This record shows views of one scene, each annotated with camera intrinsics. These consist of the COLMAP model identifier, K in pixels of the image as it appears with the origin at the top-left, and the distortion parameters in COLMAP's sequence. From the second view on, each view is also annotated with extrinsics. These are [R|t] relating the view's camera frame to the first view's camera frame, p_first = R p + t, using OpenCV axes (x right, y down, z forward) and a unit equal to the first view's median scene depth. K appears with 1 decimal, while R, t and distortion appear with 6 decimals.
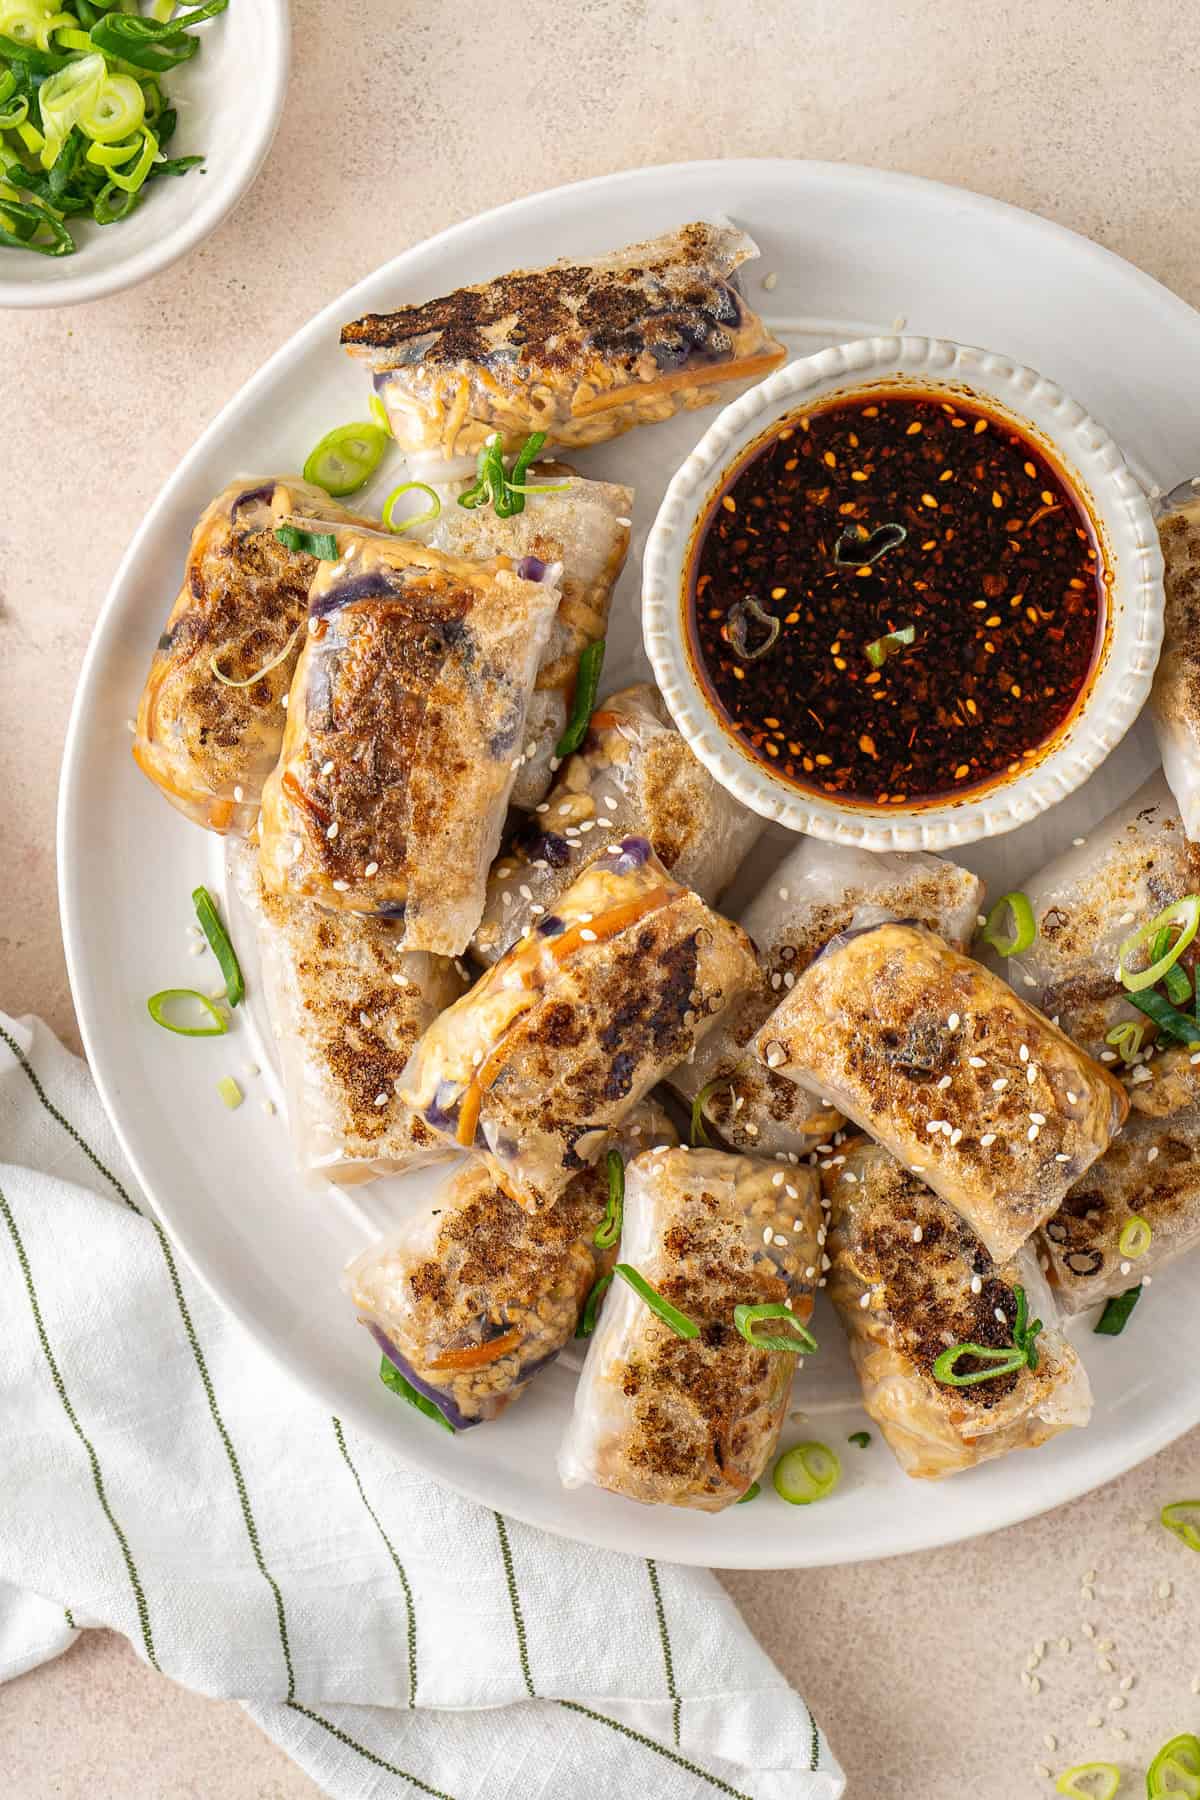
lens RADIAL K [[3851.2, 0, 600.0], [0, 3851.2, 900.0], [0, 0, 1]] dist [0.663054, 0.010883]
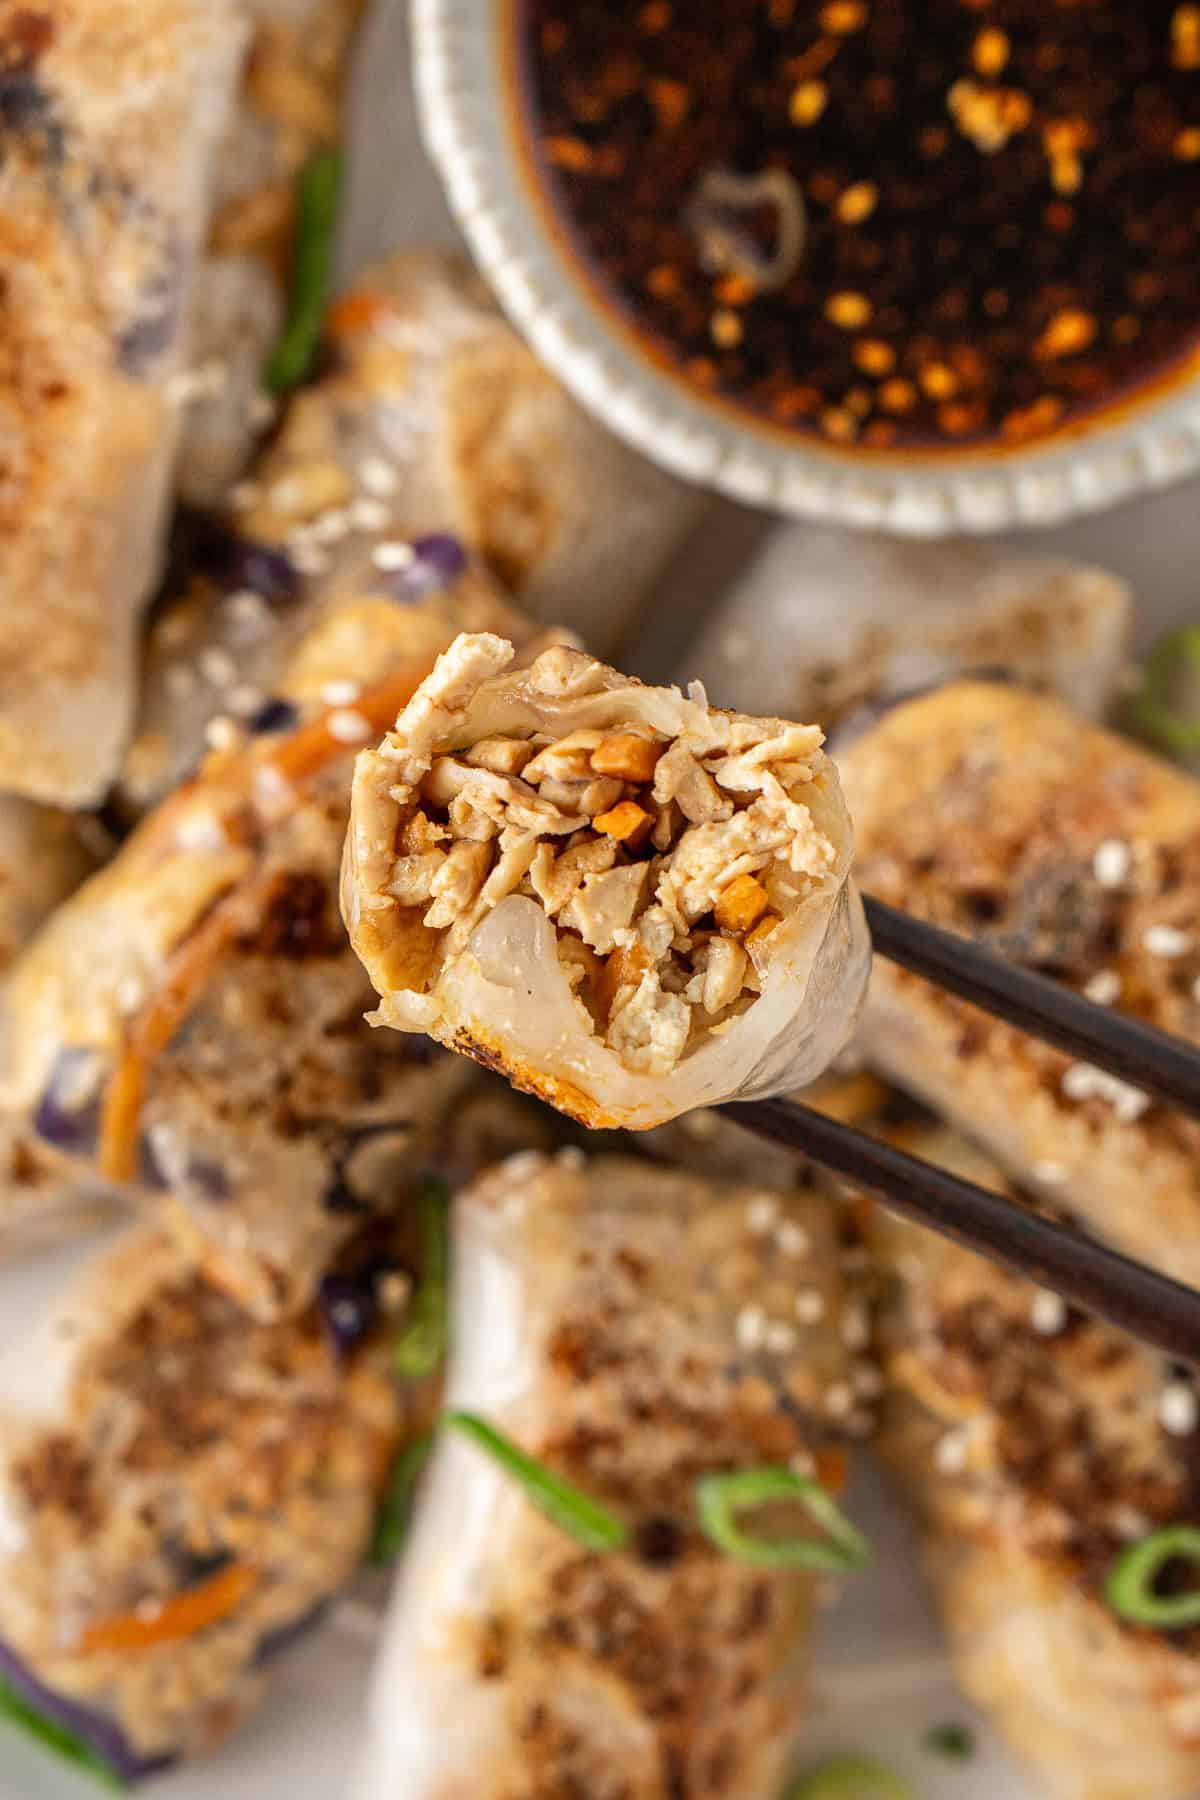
lens RADIAL K [[4863.8, 0, 555.0], [0, 4863.8, 901.3], [0, 0, 1]] dist [1.136513, -0.087636]
pose [[0.997510, -0.058451, 0.039472, -0.002809], [0.059235, 0.998063, -0.018998, 0.043248], [-0.038285, 0.021289, 0.999040, 0.382367]]
